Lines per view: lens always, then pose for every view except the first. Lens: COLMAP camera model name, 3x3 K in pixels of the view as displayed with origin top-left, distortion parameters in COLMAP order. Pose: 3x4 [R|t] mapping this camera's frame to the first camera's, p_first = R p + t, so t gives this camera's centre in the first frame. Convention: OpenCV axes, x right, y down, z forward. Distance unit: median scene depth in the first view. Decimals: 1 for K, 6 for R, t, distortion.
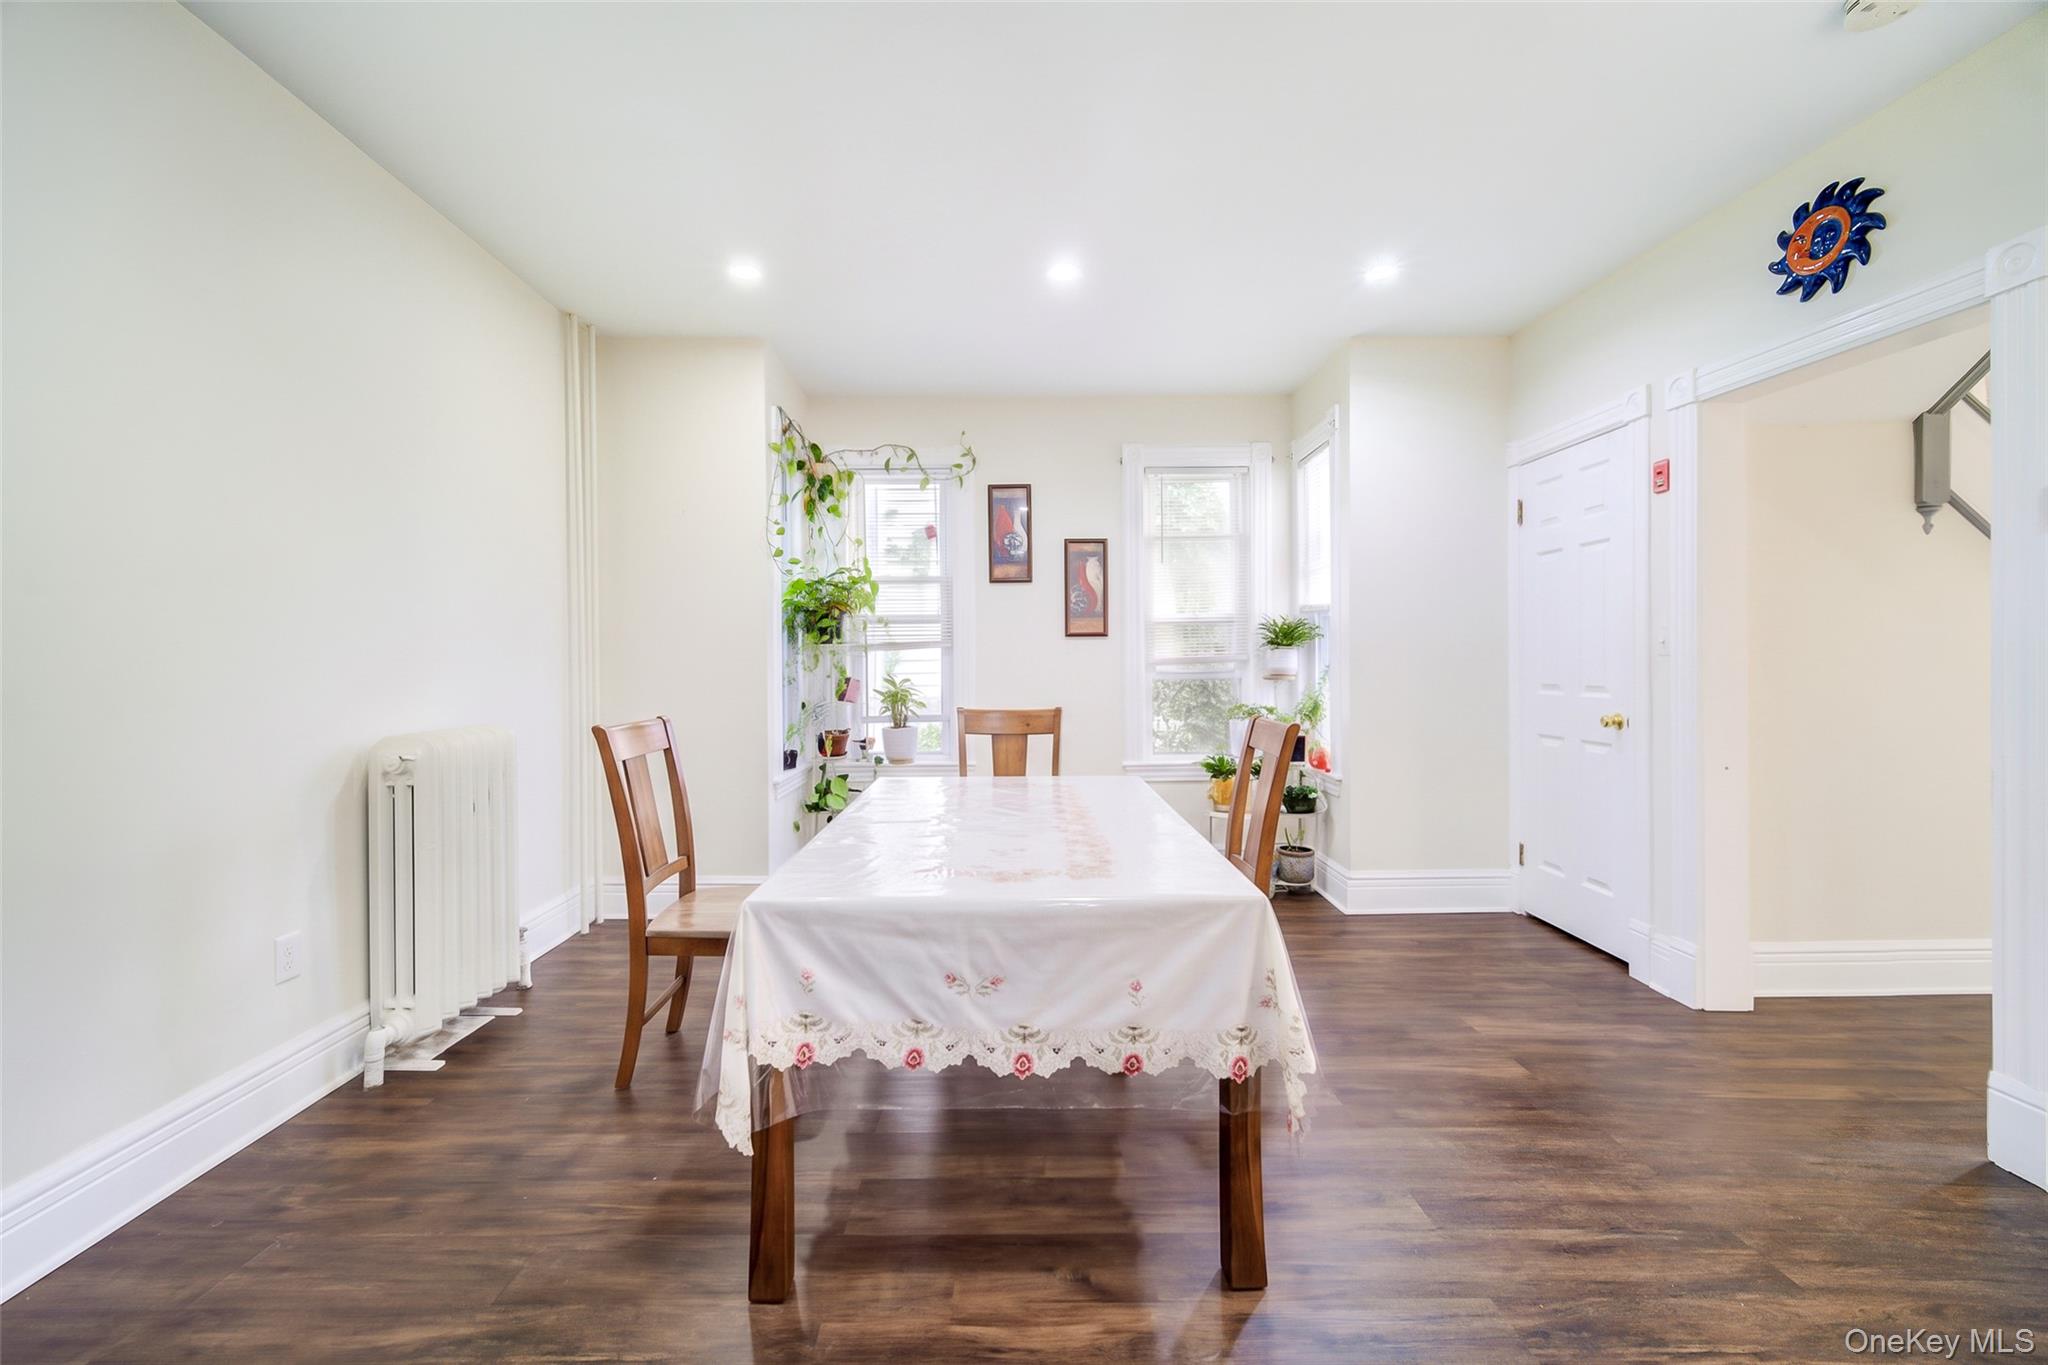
lens RADIAL K [[826.6, 0, 1024.0], [0, 826.6, 682.5], [0, 0, 1]] dist [-0.022233, -0.000113]
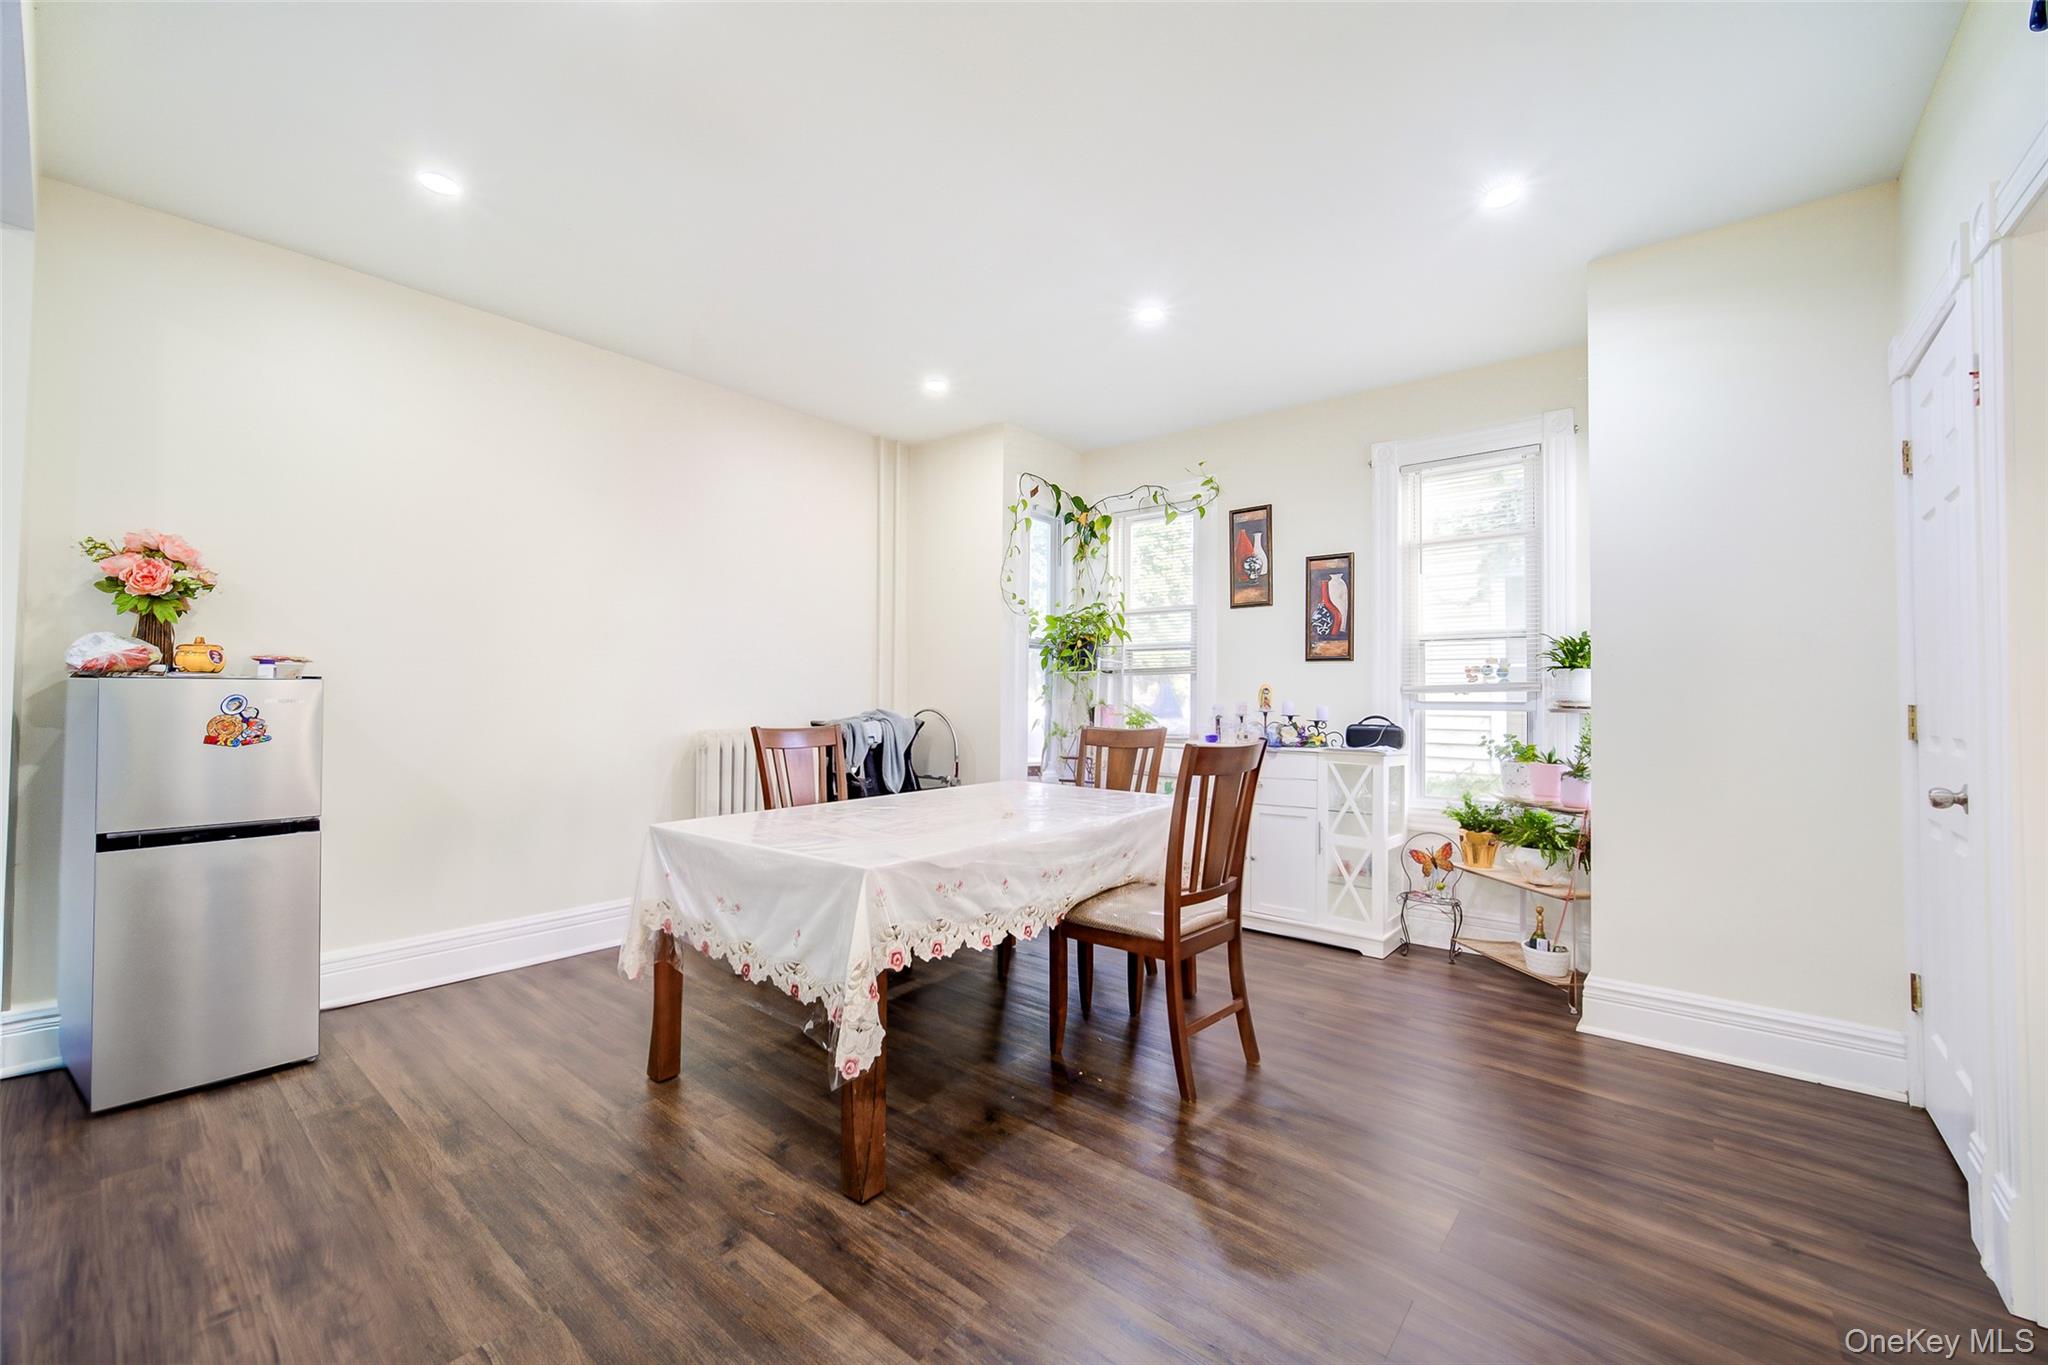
lens RADIAL K [[826.0, 0, 1000.3], [0, 826.0, 687.7], [0, 0, 1]] dist [-0.005013, -0.000771]
pose [[0.750877, 0.004970, -0.660423, 0.410398], [-0.020394, 0.999669, -0.015663, -0.003394], [0.660127, 0.025229, 0.750730, 0.068414]]
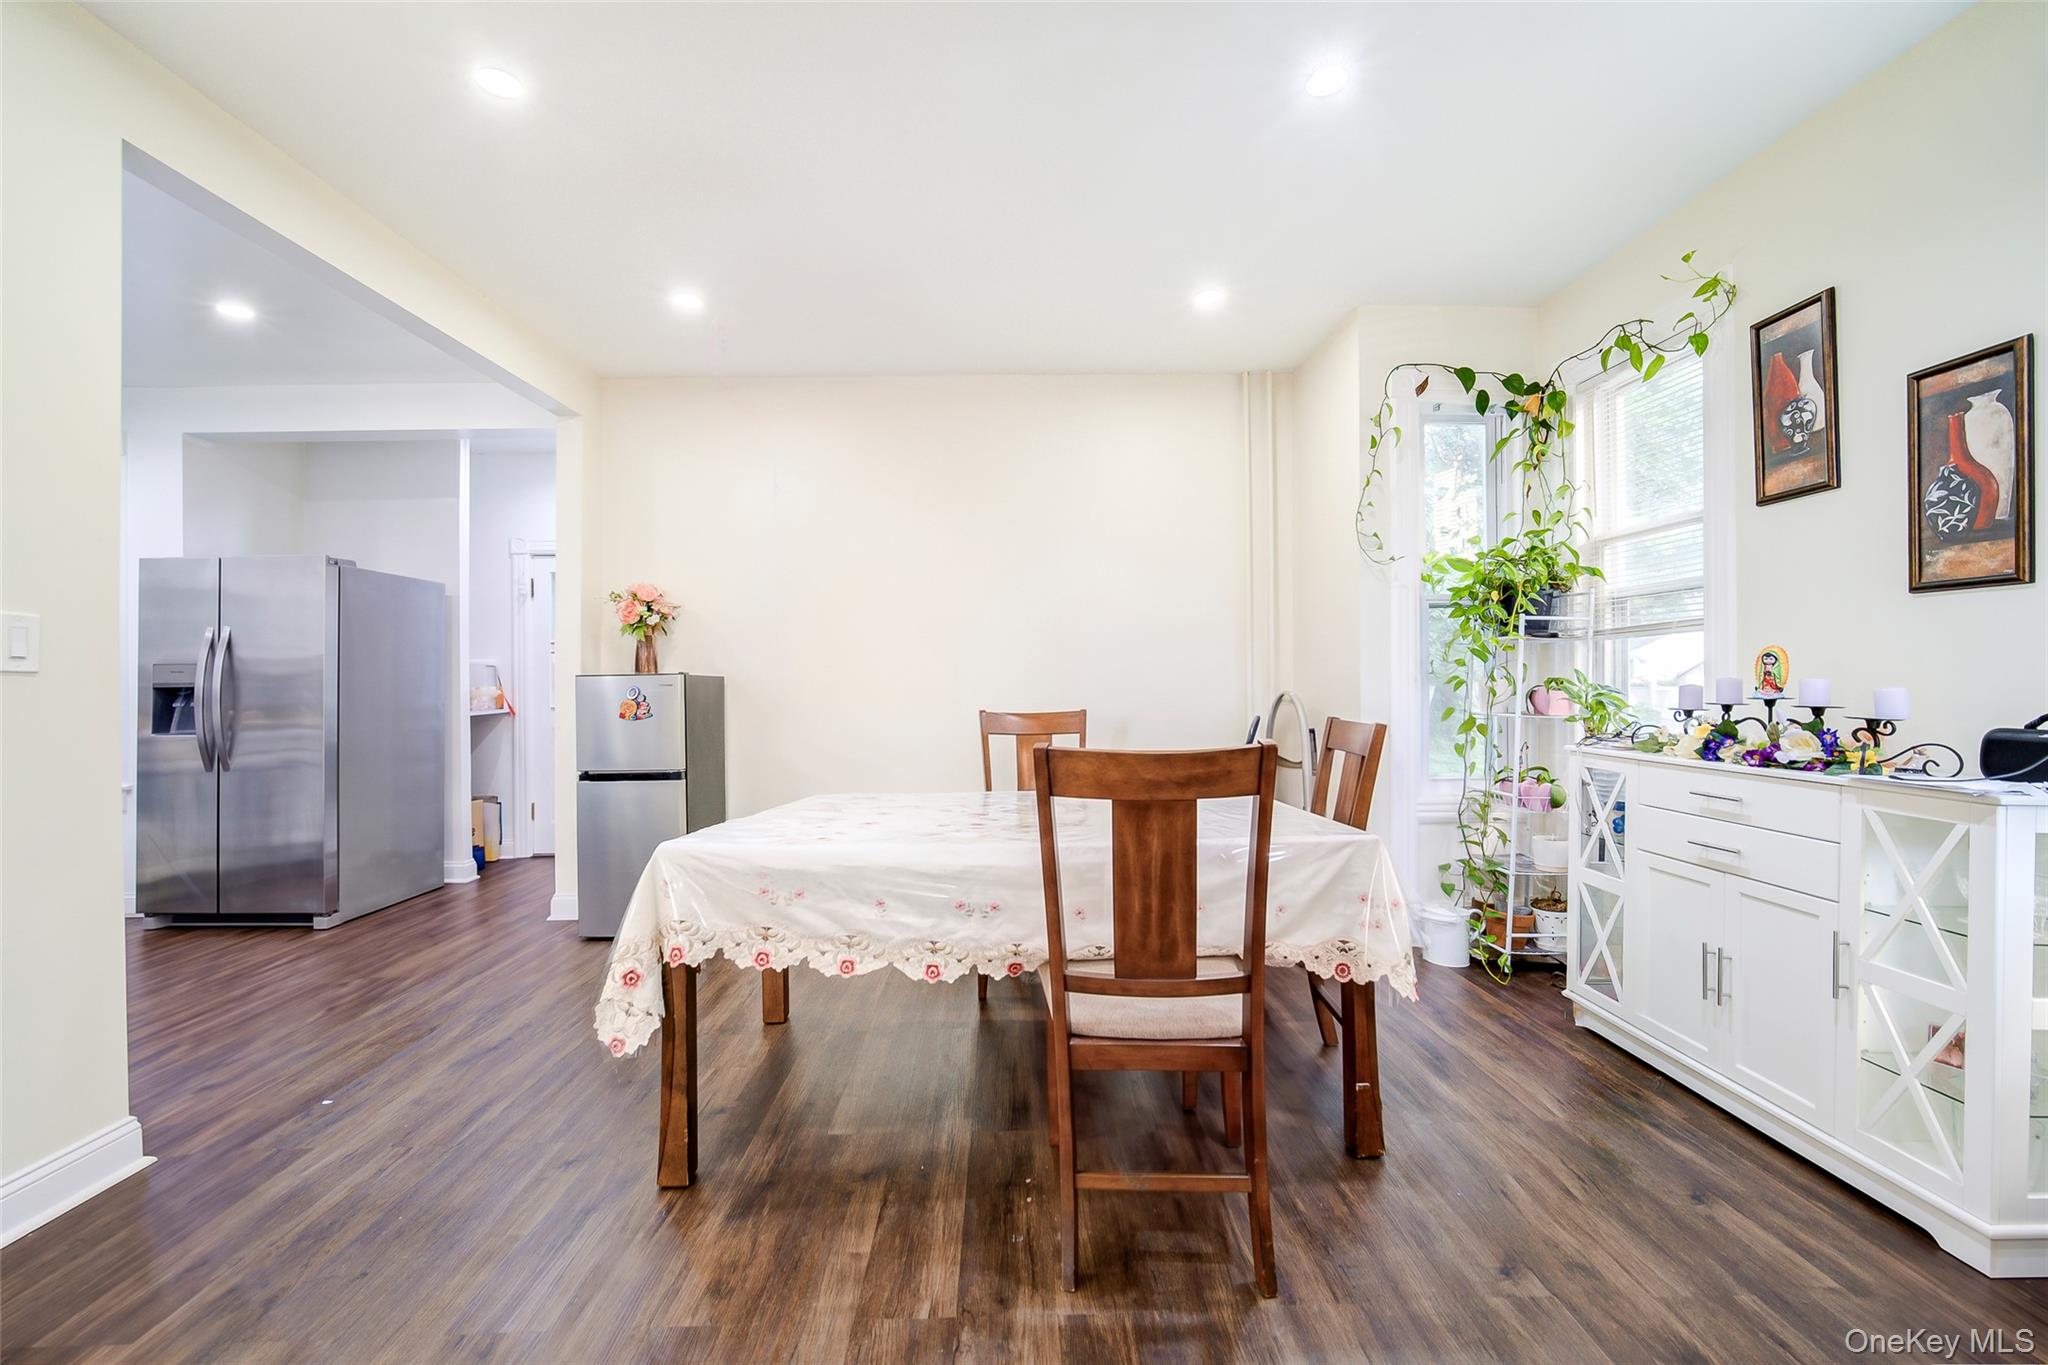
lens RADIAL K [[826.0, 0, 1000.3], [0, 826.0, 687.7], [0, 0, 1]] dist [-0.005013, -0.000771]
pose [[-0.002337, 0.015894, -0.999871, 0.498333], [-0.002519, 0.999870, 0.015899, -0.009602], [0.999994, 0.002556, -0.002297, 0.509729]]
